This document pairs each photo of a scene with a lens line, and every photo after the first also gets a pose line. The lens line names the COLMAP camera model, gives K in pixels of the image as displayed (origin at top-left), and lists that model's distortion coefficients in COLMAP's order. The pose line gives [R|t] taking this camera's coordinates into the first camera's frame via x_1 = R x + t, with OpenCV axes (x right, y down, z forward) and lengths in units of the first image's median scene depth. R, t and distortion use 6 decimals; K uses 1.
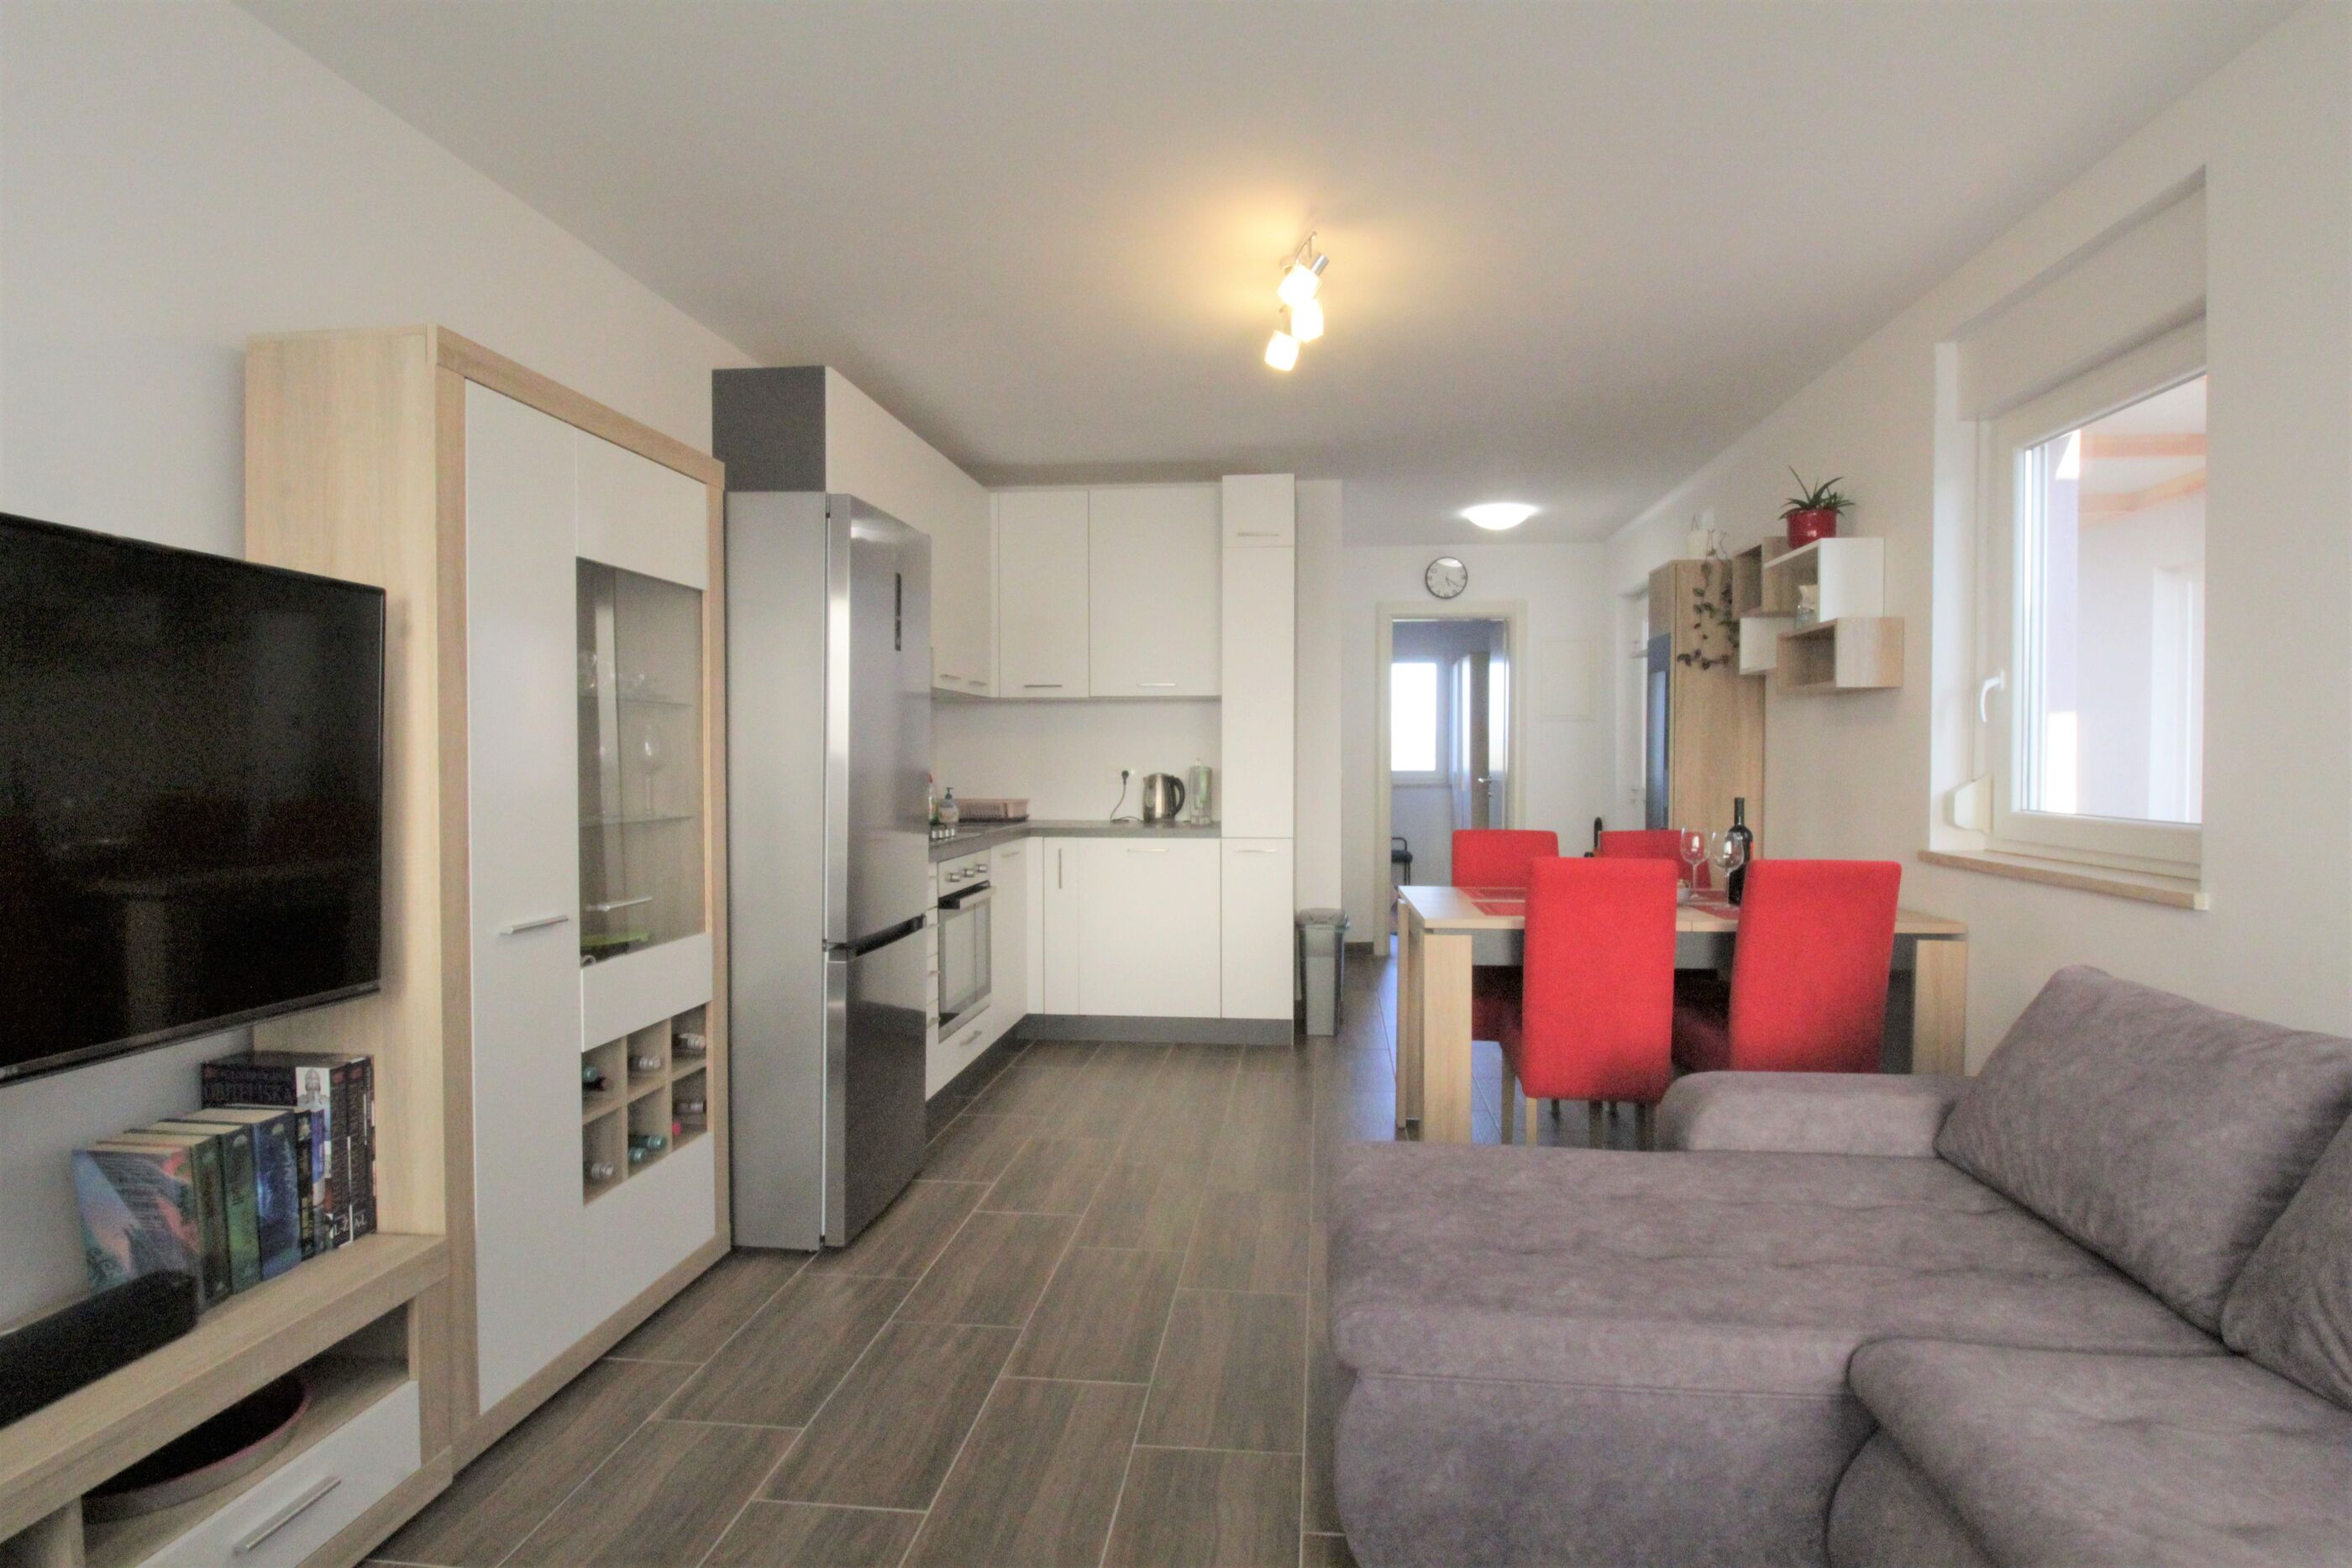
lens RADIAL K [[1150.9, 0, 1228.9], [0, 1150.9, 777.3], [0, 0, 1]] dist [0.000674, -0.013172]
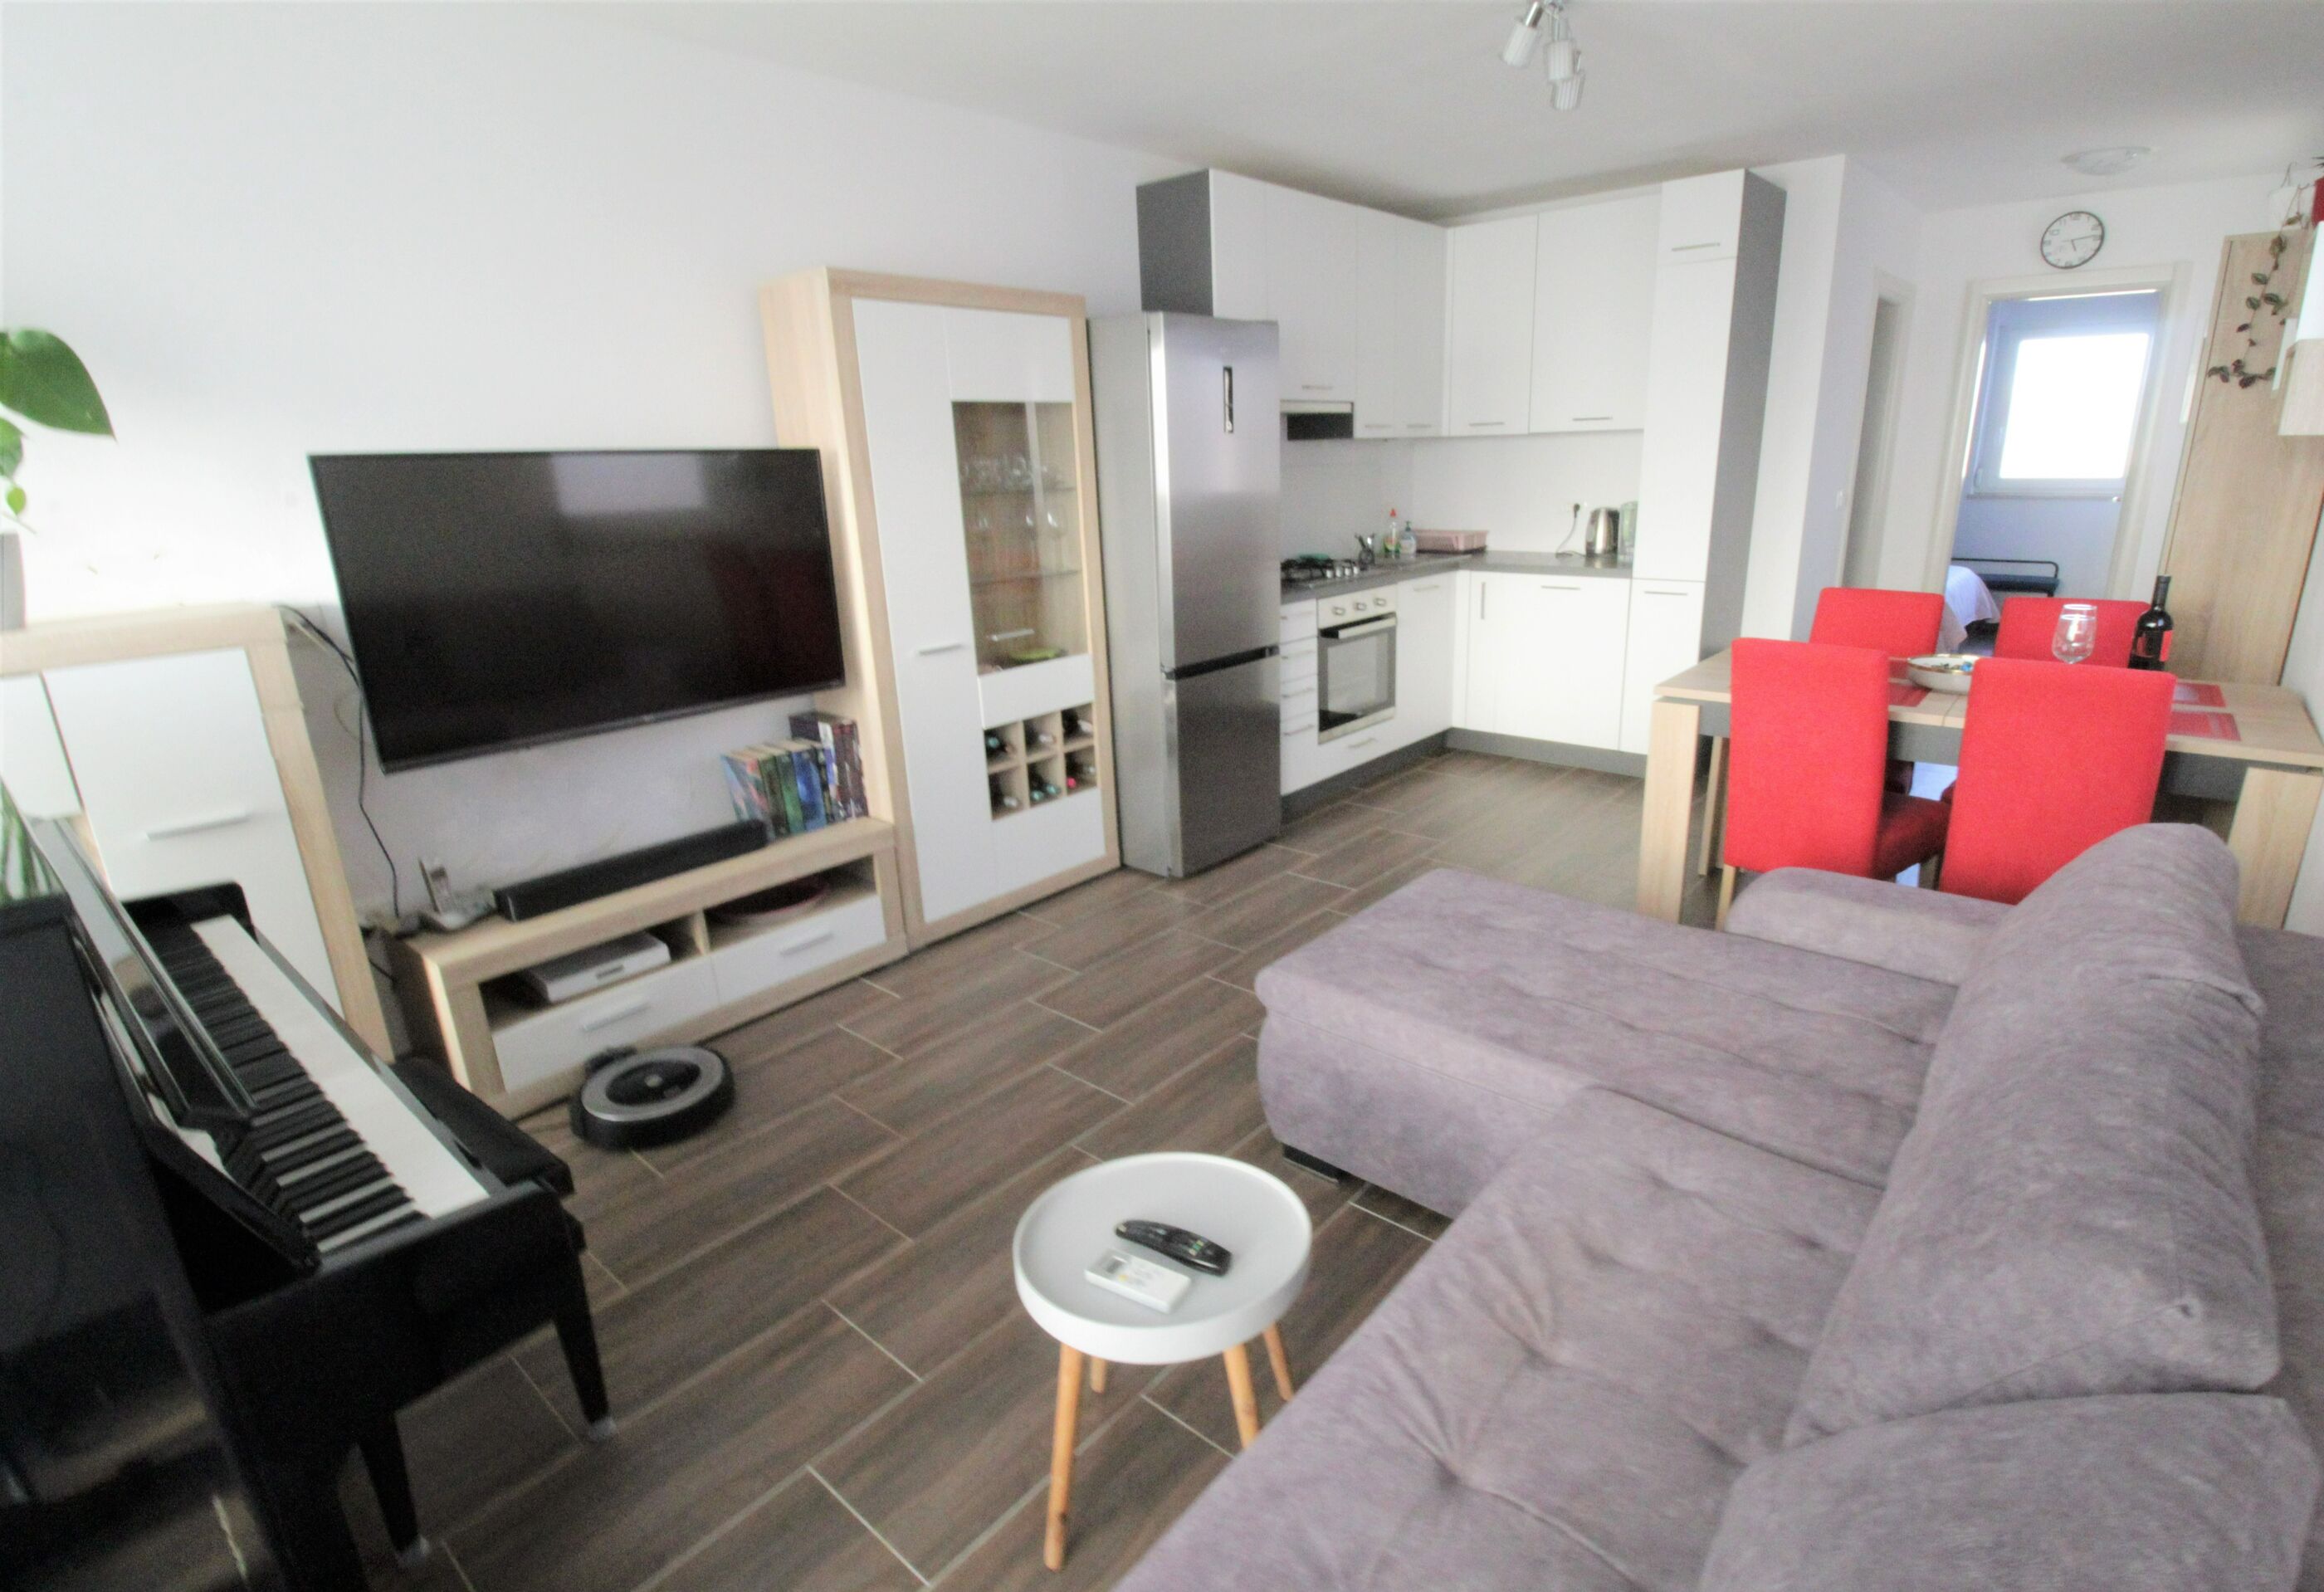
lens RADIAL K [[1145.6, 0, 1247.5], [0, 1145.6, 793.4], [0, 0, 1]] dist [-0.001845, -0.009384]
pose [[0.825018, 0.142370, -0.546879, 0.580274], [0.017509, 0.960839, 0.276552, -0.099932], [0.564835, -0.237735, 0.790217, -0.063935]]
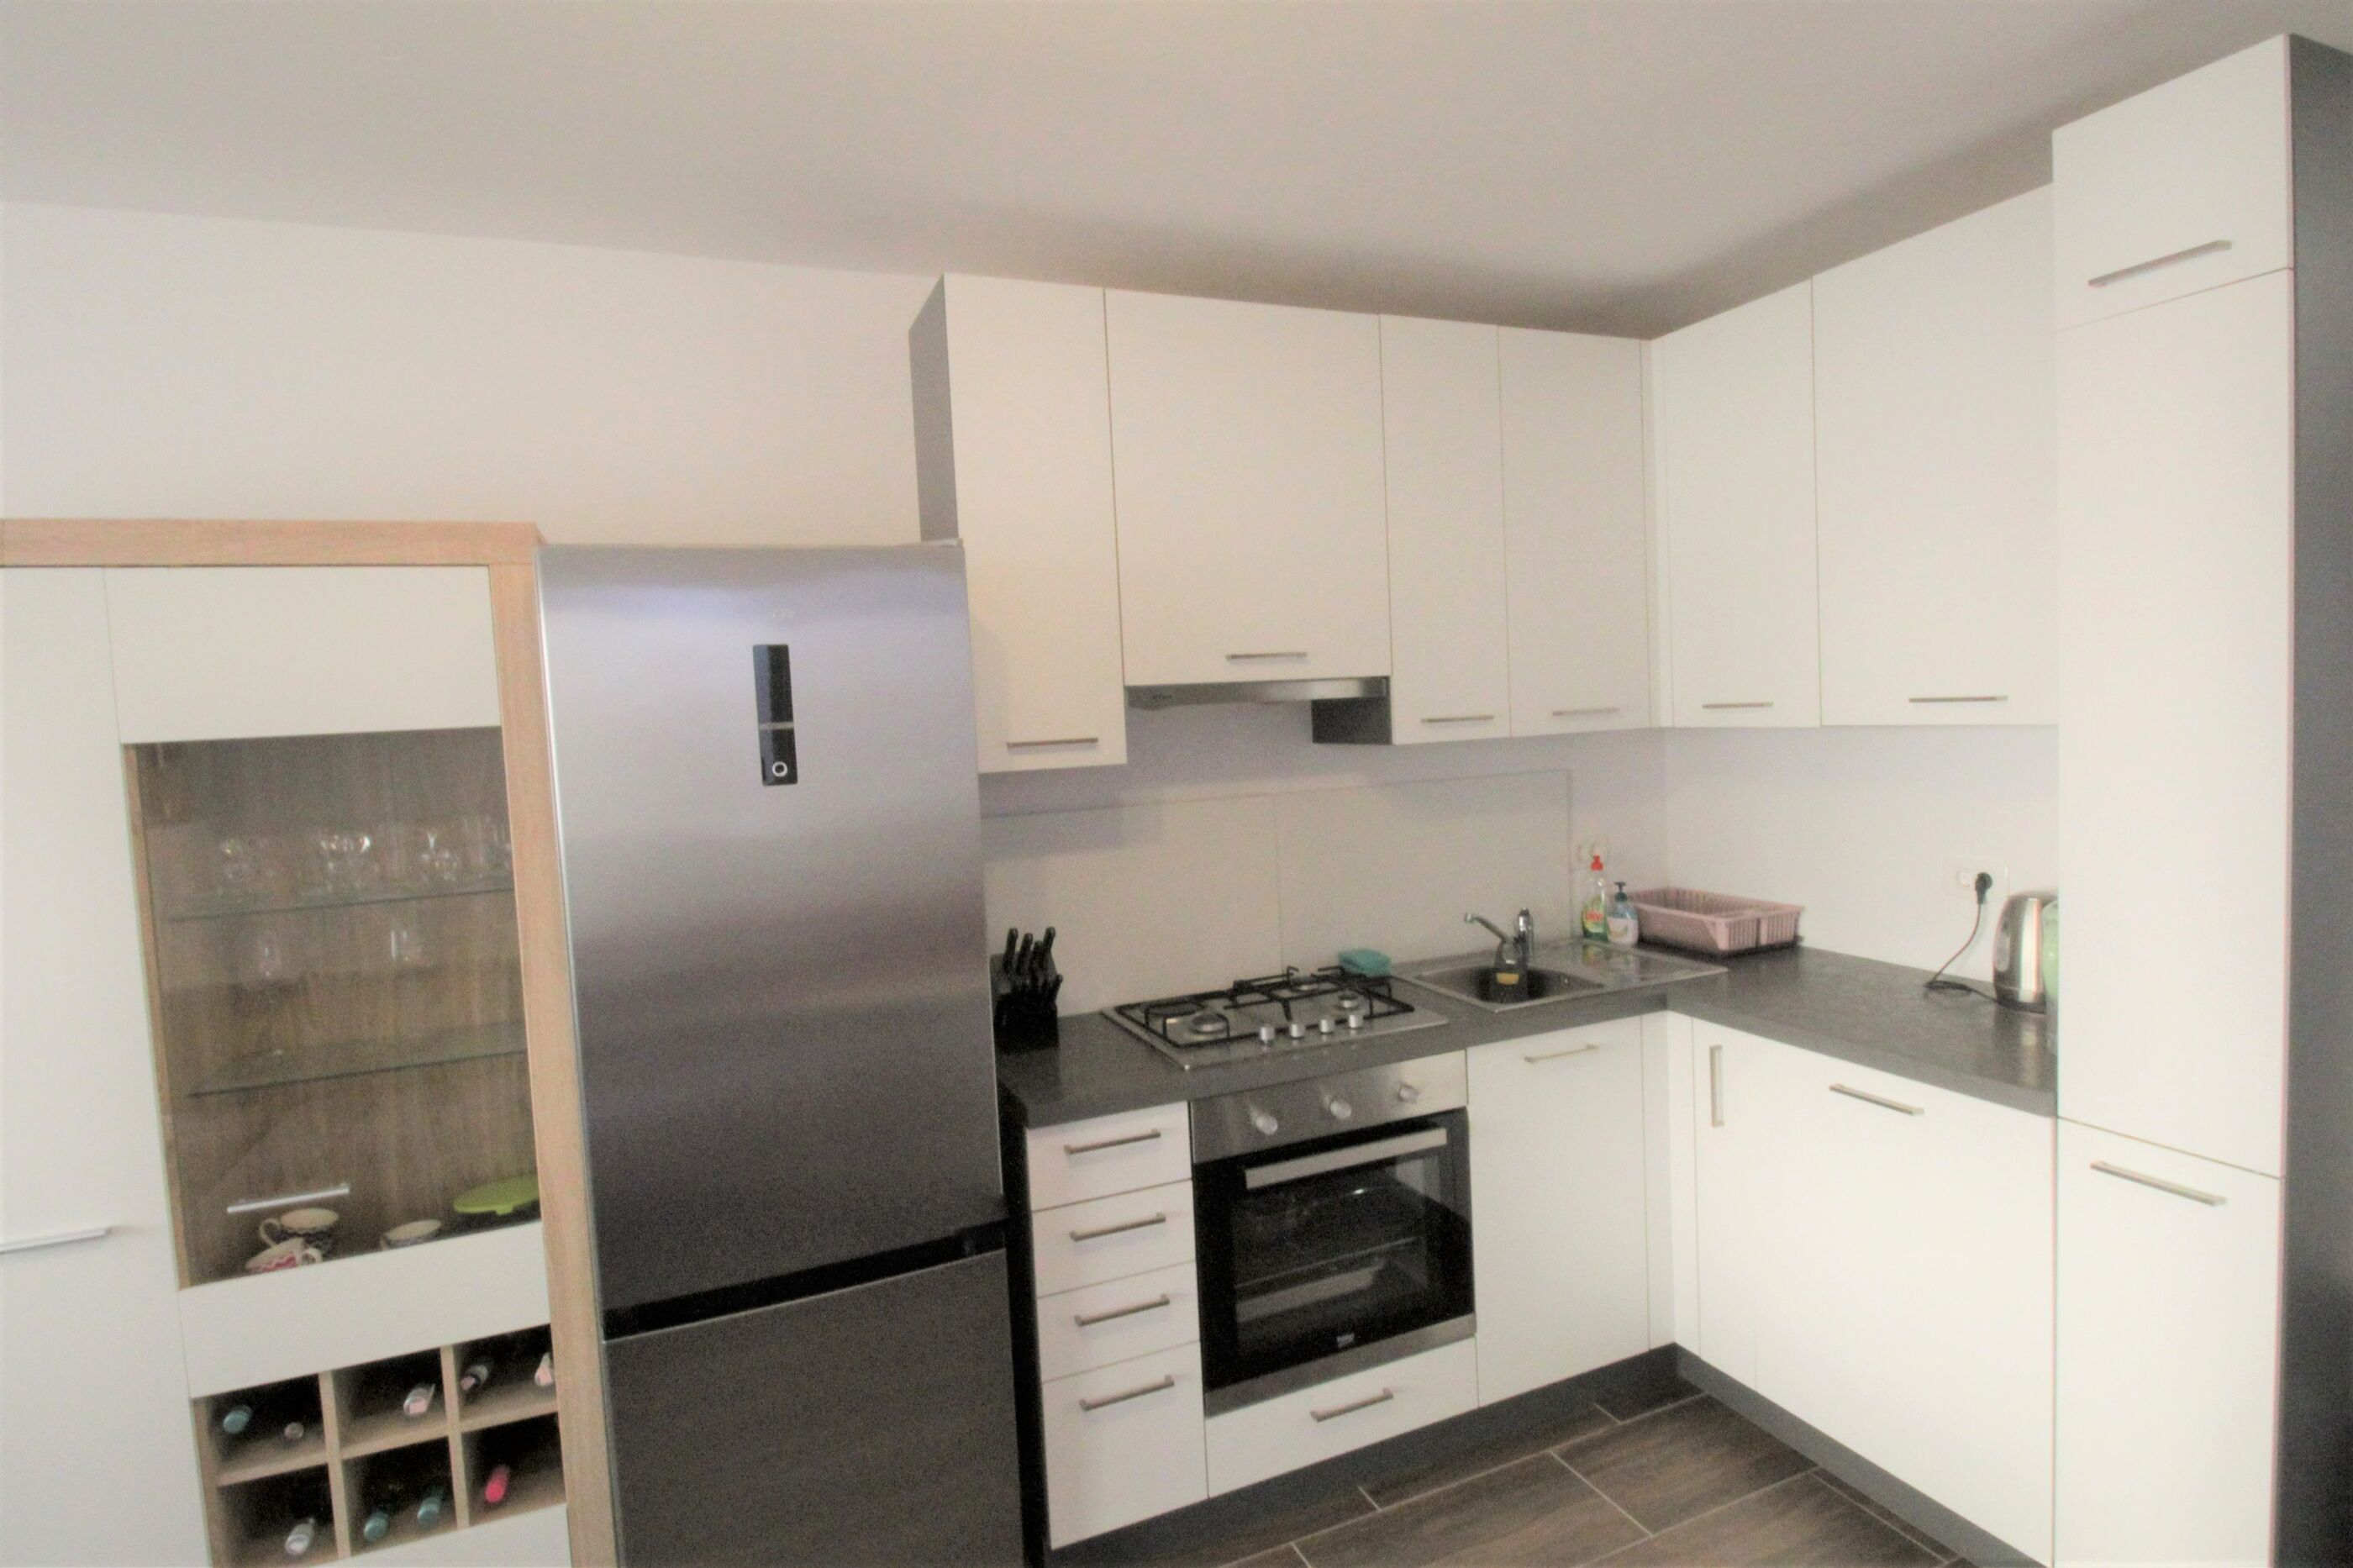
lens RADIAL K [[1232.4, 0, 1264.7], [0, 1232.4, 758.1], [0, 0, 1]] dist [-0.006293, -0.002067]
pose [[0.480884, 0.030089, -0.876268, 0.433418], [0.029426, 0.998294, 0.050428, -0.185989], [0.876290, -0.050035, 0.479178, 1.173745]]
